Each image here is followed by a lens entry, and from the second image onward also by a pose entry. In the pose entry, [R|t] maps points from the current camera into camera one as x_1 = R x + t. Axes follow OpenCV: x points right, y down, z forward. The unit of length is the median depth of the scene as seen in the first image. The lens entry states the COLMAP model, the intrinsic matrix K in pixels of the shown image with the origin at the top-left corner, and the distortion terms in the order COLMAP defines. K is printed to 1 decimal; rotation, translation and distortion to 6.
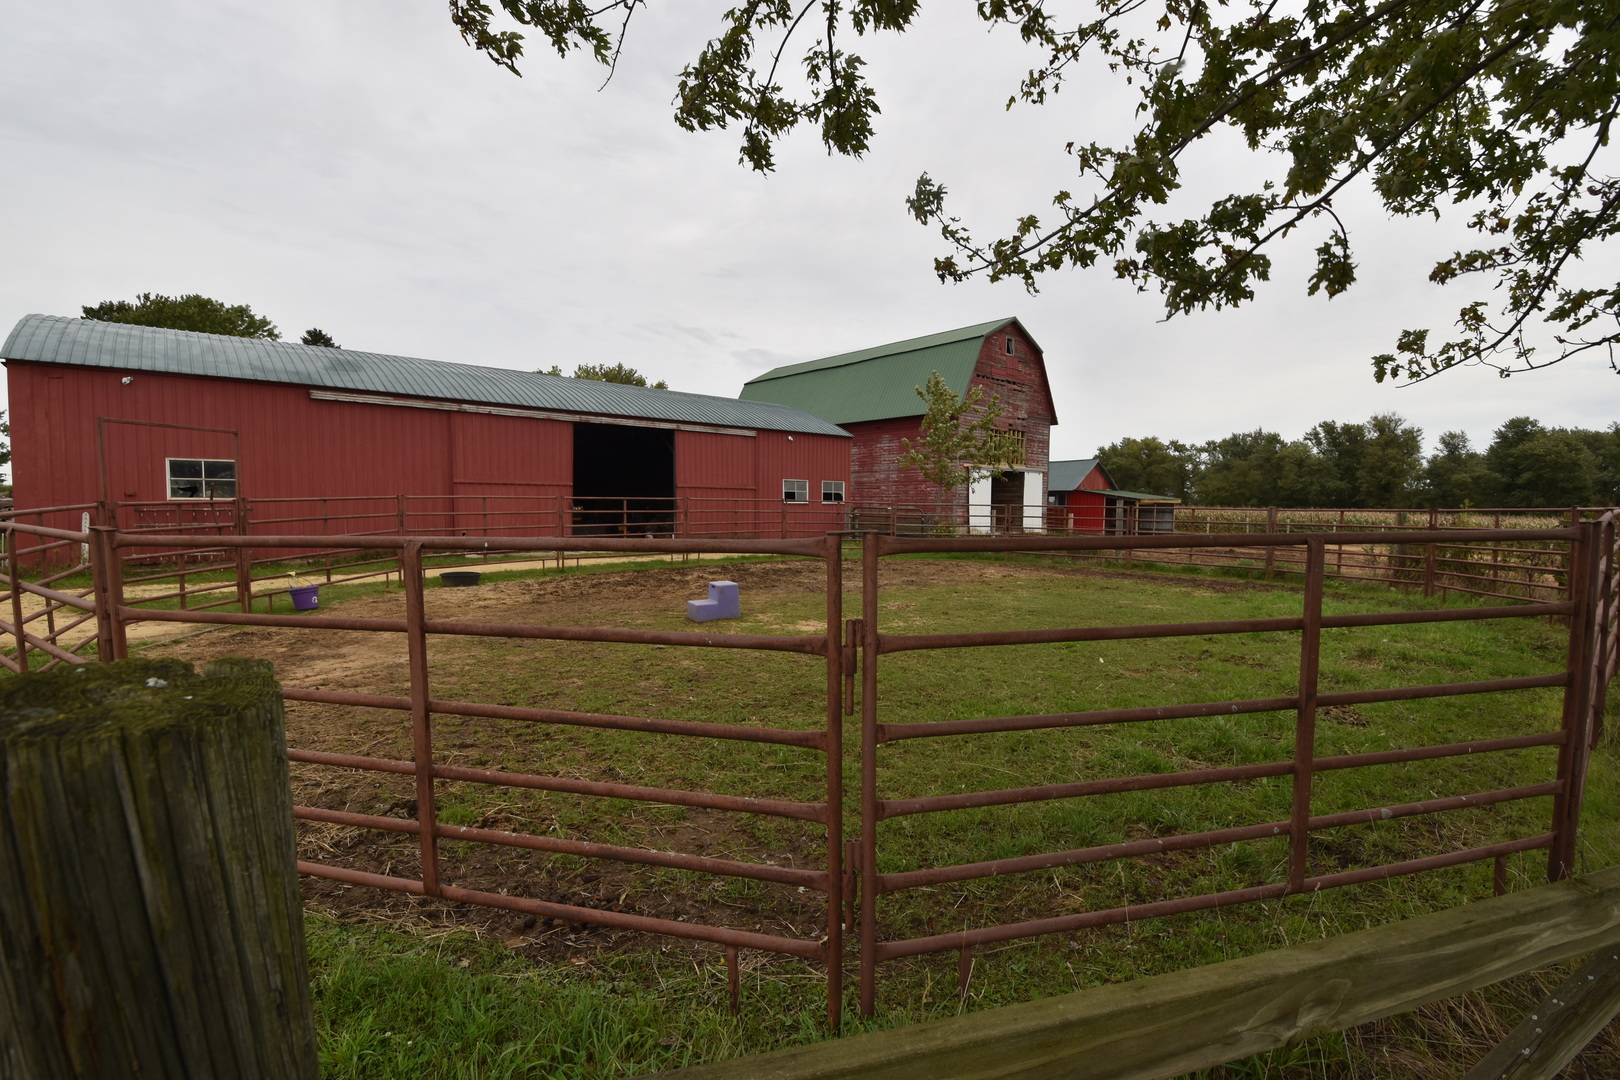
lens RADIAL K [[706.3, 0, 800.2], [0, 706.3, 538.5], [0, 0, 1]] dist [0.013643, -0.021307]
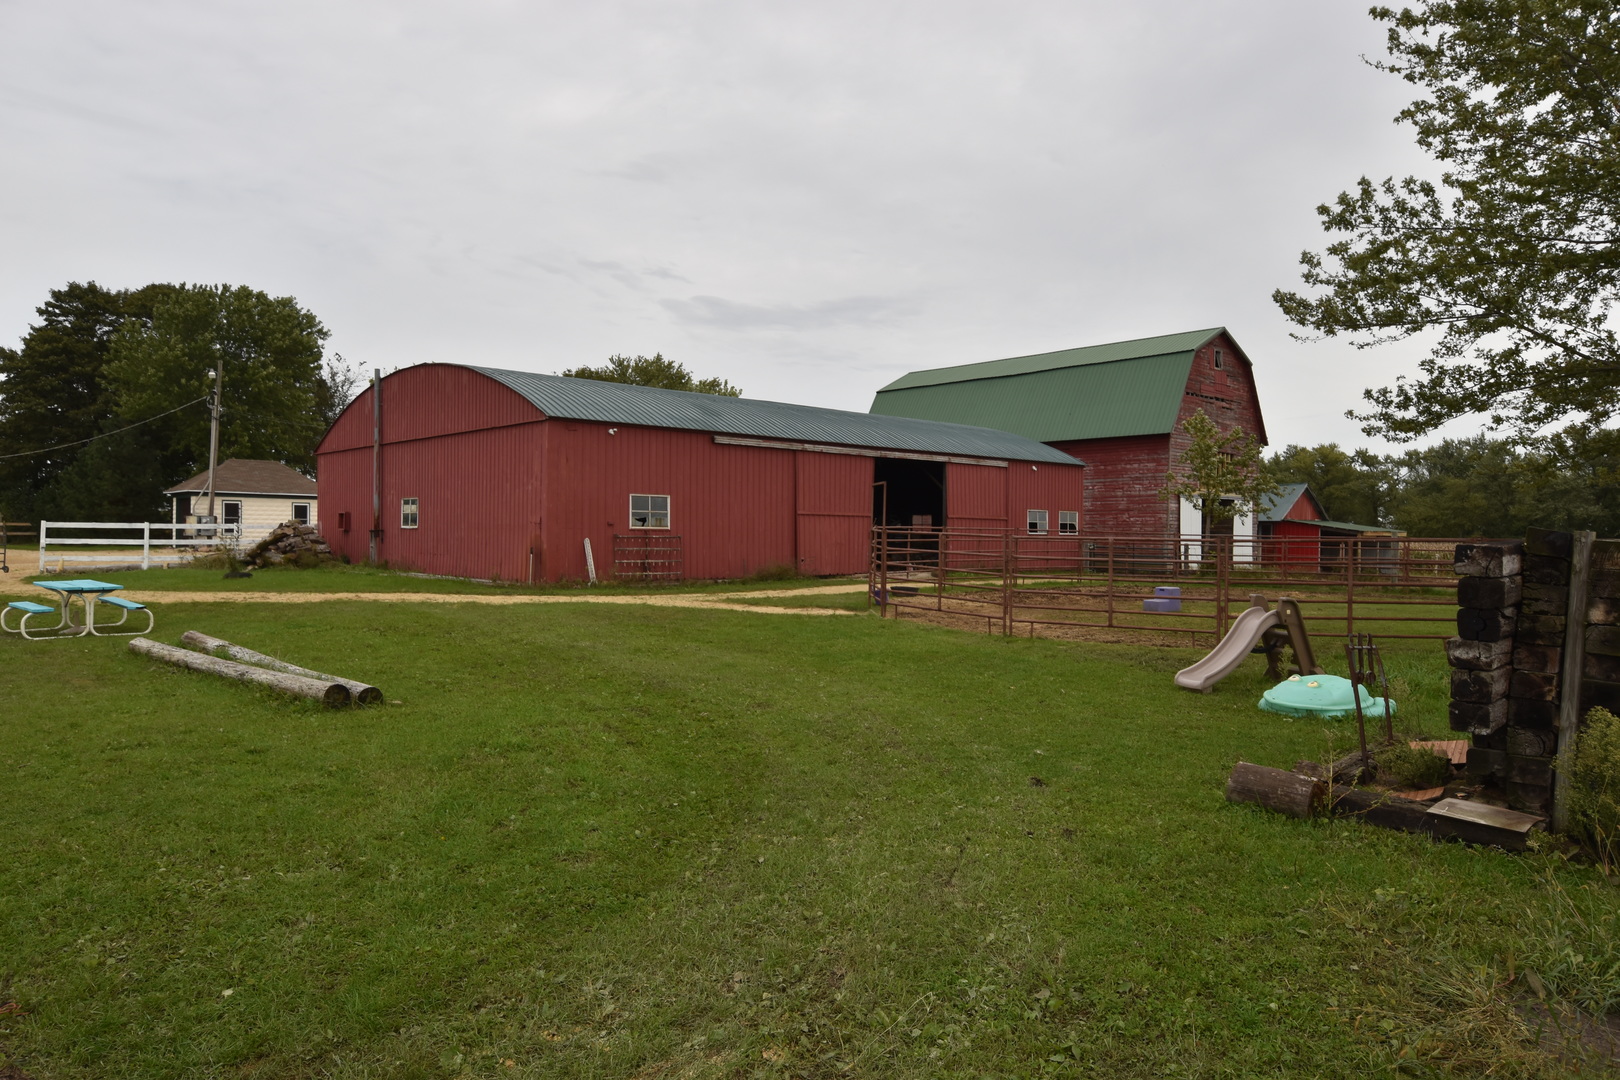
lens RADIAL K [[1092.9, 0, 810.0], [0, 1092.9, 540.0], [0, 0, 1]] dist [0.003306, -0.001994]
pose [[0.999646, -0.000693, 0.026582, -0.248435], [0.002018, 0.998755, -0.049841, 0.022589], [-0.026515, 0.049877, 0.998403, -0.341695]]
